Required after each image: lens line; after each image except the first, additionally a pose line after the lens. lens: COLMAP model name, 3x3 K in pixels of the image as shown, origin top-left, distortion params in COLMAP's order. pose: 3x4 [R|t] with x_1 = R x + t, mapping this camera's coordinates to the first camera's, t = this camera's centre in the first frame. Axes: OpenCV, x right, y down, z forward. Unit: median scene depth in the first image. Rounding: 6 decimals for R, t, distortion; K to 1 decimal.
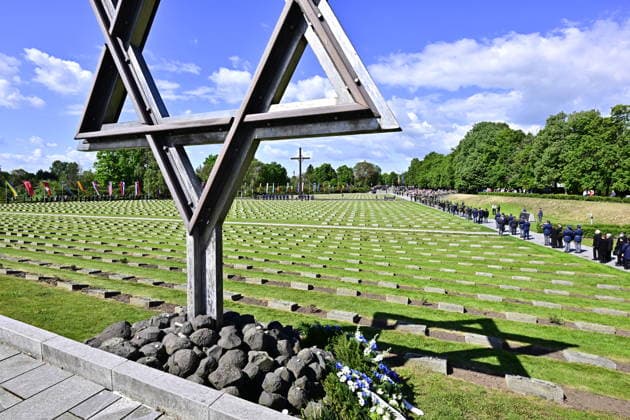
lens RADIAL K [[332.4, 0, 312.3], [0, 332.4, 205.5], [0, 0, 1]] dist [-0.000888, 0.001239]
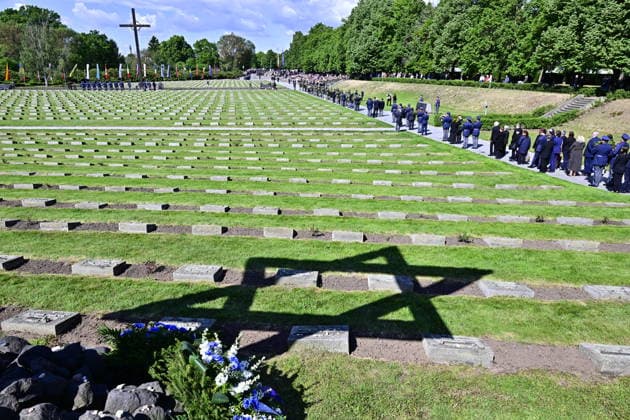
lens RADIAL K [[420.0, 0, 315.1], [0, 420.0, 210.8], [0, 0, 1]] dist [-0.002916, 0.002200]
pose [[0.944074, -0.101076, 0.313858, 0.028684], [0.014994, 0.964033, 0.265360, -0.002096], [-0.329391, -0.245814, 0.911634, 0.090925]]
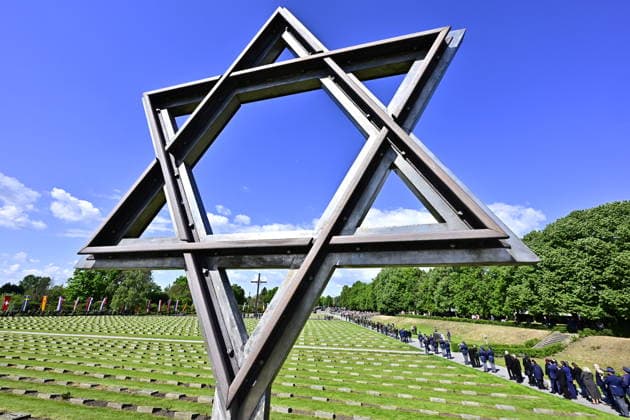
lens RADIAL K [[249.7, 0, 313.9], [0, 249.7, 208.1], [0, 0, 1]] dist [-0.001535, 0.000333]
pose [[0.982860, 0.088421, 0.161764, -0.064795], [-0.012418, 0.907233, -0.420444, -0.013280], [-0.183934, 0.411229, 0.892781, 0.077144]]
